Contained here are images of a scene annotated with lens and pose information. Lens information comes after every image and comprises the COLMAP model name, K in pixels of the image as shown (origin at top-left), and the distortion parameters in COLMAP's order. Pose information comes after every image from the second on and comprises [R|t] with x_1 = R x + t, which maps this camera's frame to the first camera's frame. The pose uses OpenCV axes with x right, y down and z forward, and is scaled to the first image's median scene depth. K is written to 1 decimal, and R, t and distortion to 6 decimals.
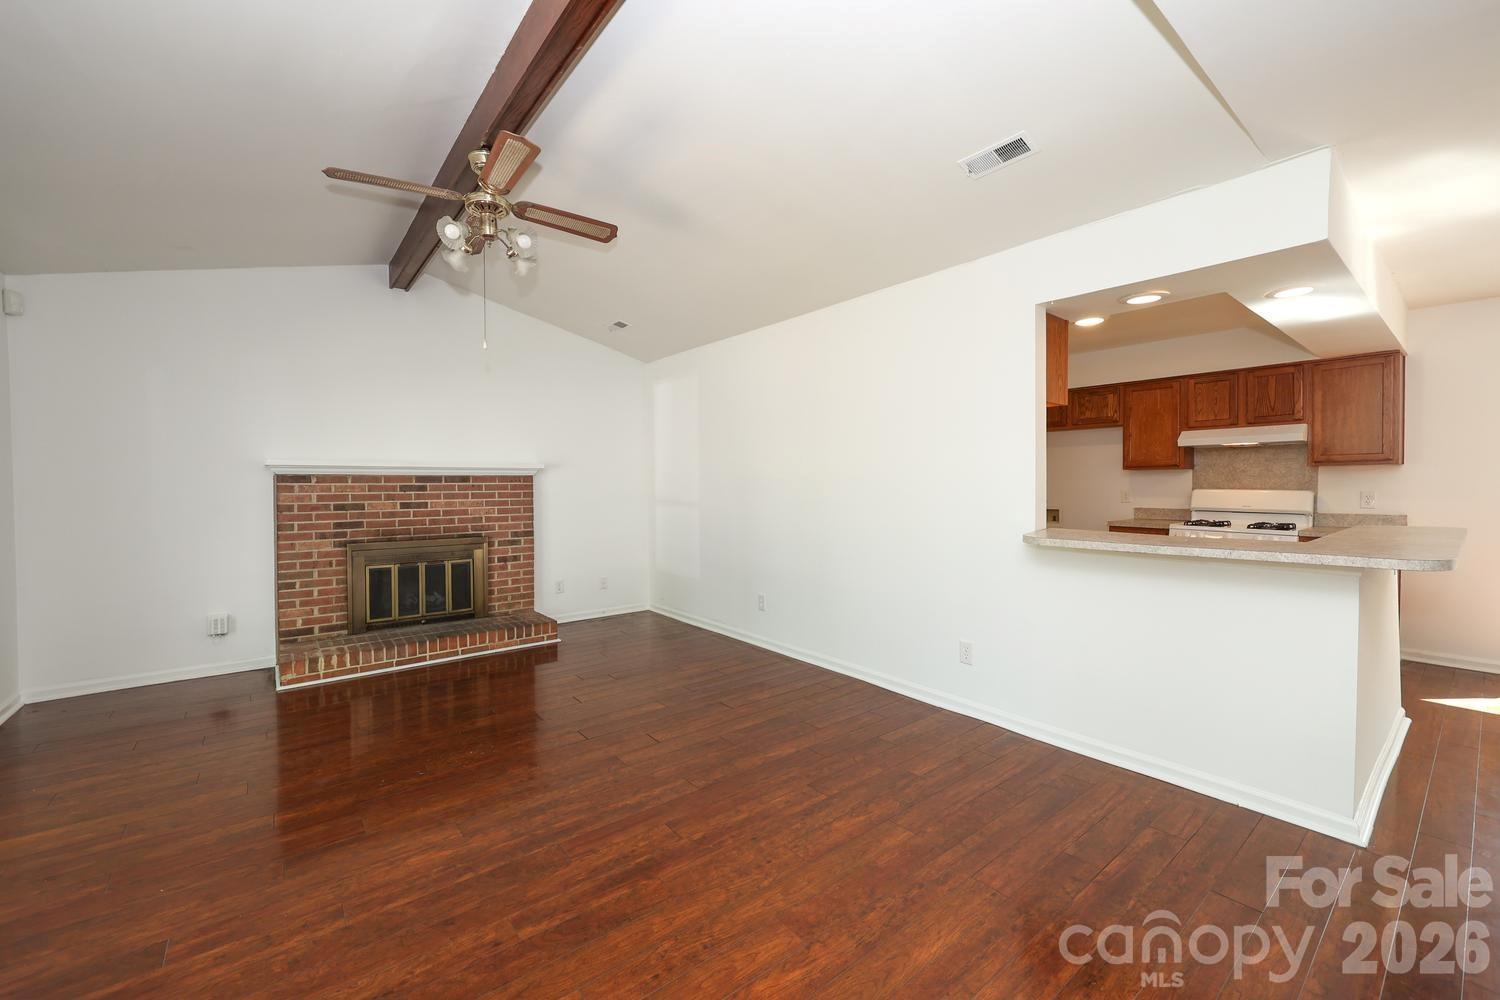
lens RADIAL K [[618.3, 0, 760.2], [0, 618.3, 495.9], [0, 0, 1]] dist [0.003751, 0.000663]
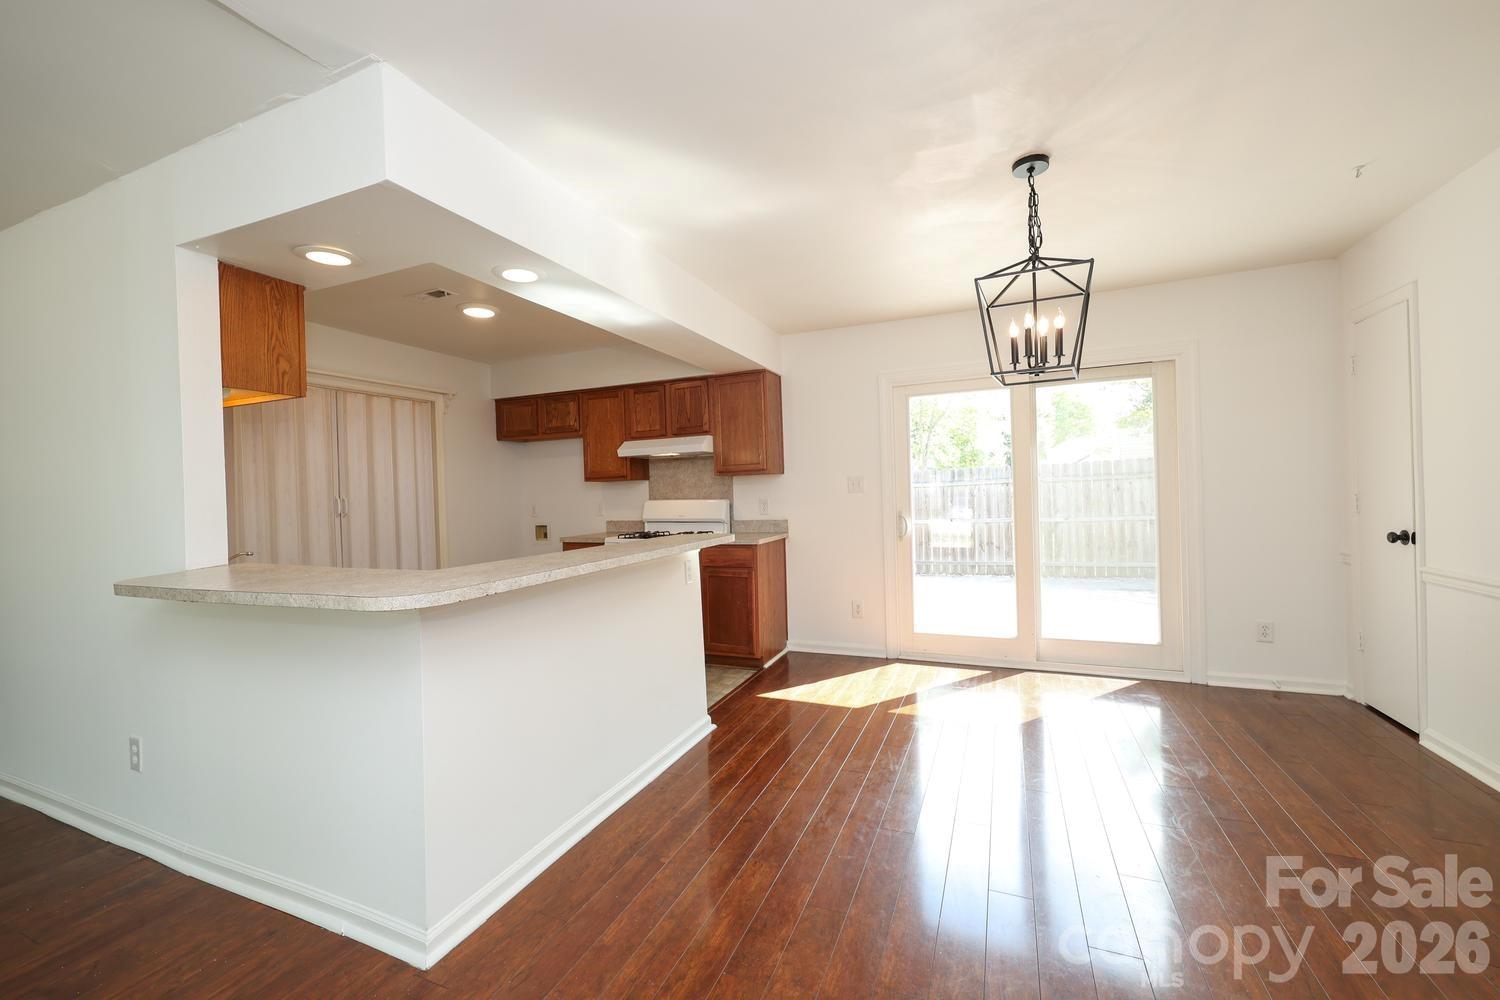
lens RADIAL K [[618.3, 0, 754.0], [0, 618.3, 497.2], [0, 0, 1]] dist [0.003751, 0.000663]
pose [[0.879977, -0.021793, 0.474516, 0.464887], [0.032431, 0.999372, -0.014244, 0.004416], [-0.473907, 0.027923, 0.880132, 0.056870]]
